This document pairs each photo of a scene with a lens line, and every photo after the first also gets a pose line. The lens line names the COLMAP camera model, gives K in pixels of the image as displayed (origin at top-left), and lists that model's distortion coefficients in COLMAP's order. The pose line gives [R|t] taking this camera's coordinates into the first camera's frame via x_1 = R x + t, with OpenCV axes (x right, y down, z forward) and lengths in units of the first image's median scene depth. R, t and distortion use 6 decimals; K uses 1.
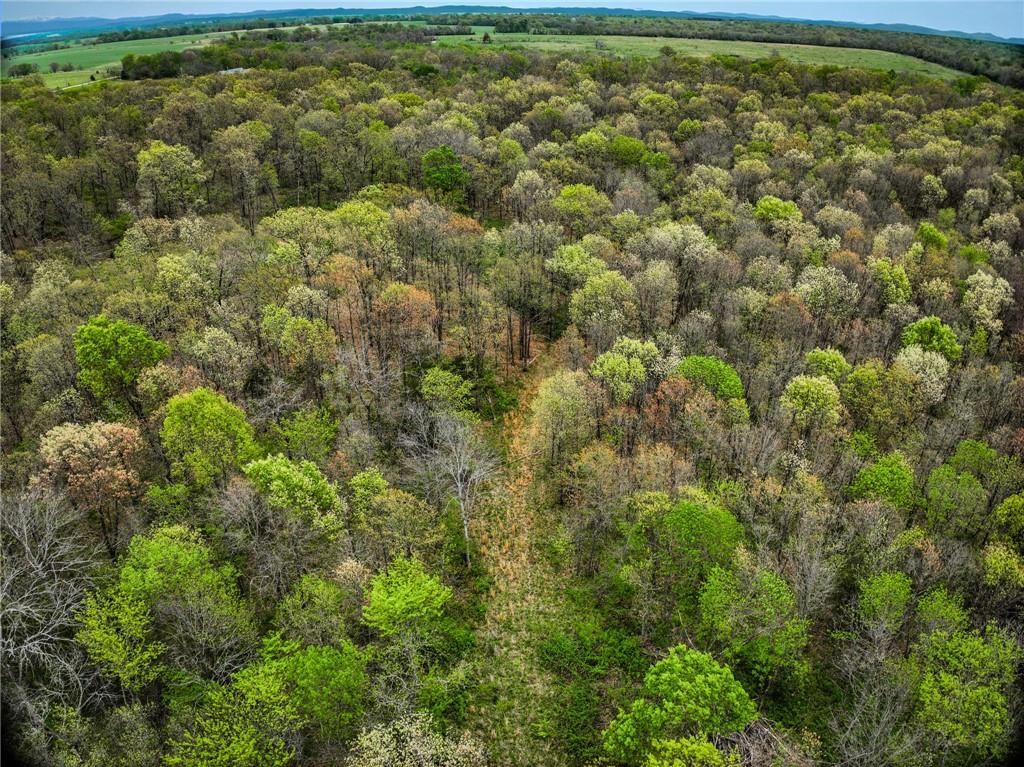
lens RADIAL K [[719.7, 0, 512.0], [0, 719.7, 383.5], [0, 0, 1]] dist [-0.094972, -0.027654]
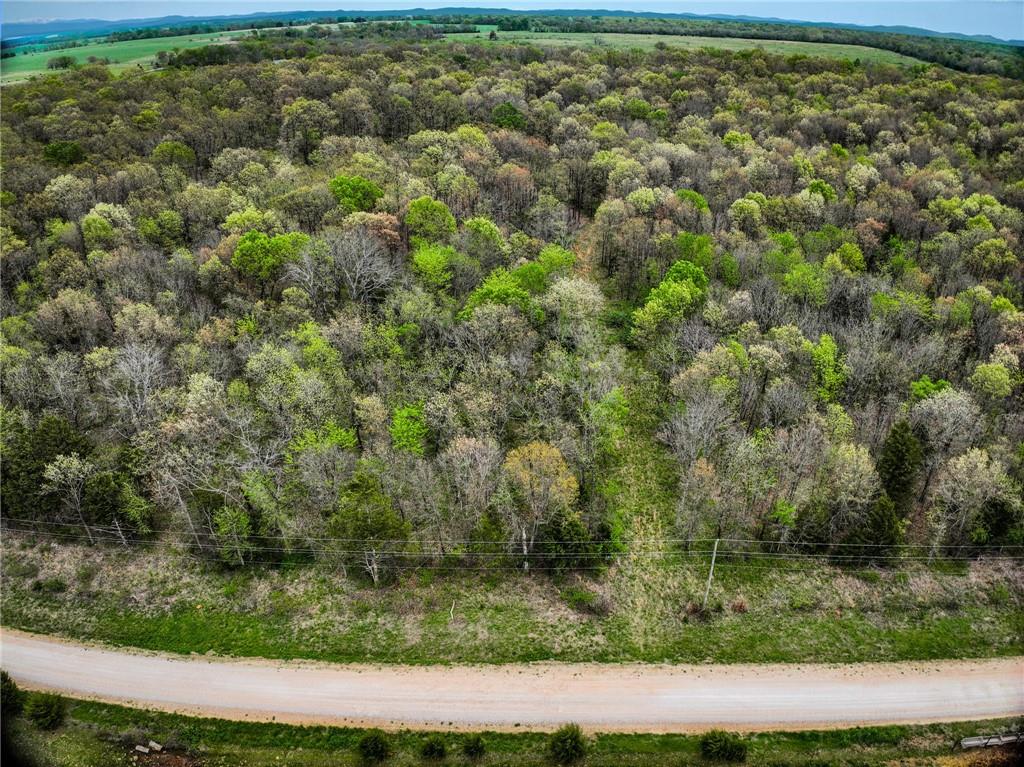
lens RADIAL K [[719.7, 0, 512.0], [0, 719.7, 383.5], [0, 0, 1]] dist [-0.094972, -0.027654]
pose [[0.999958, -0.006143, 0.006752, -0.044513], [0.006142, 0.999981, 0.000196, 0.102175], [-0.006753, -0.000155, 0.999977, -0.186114]]
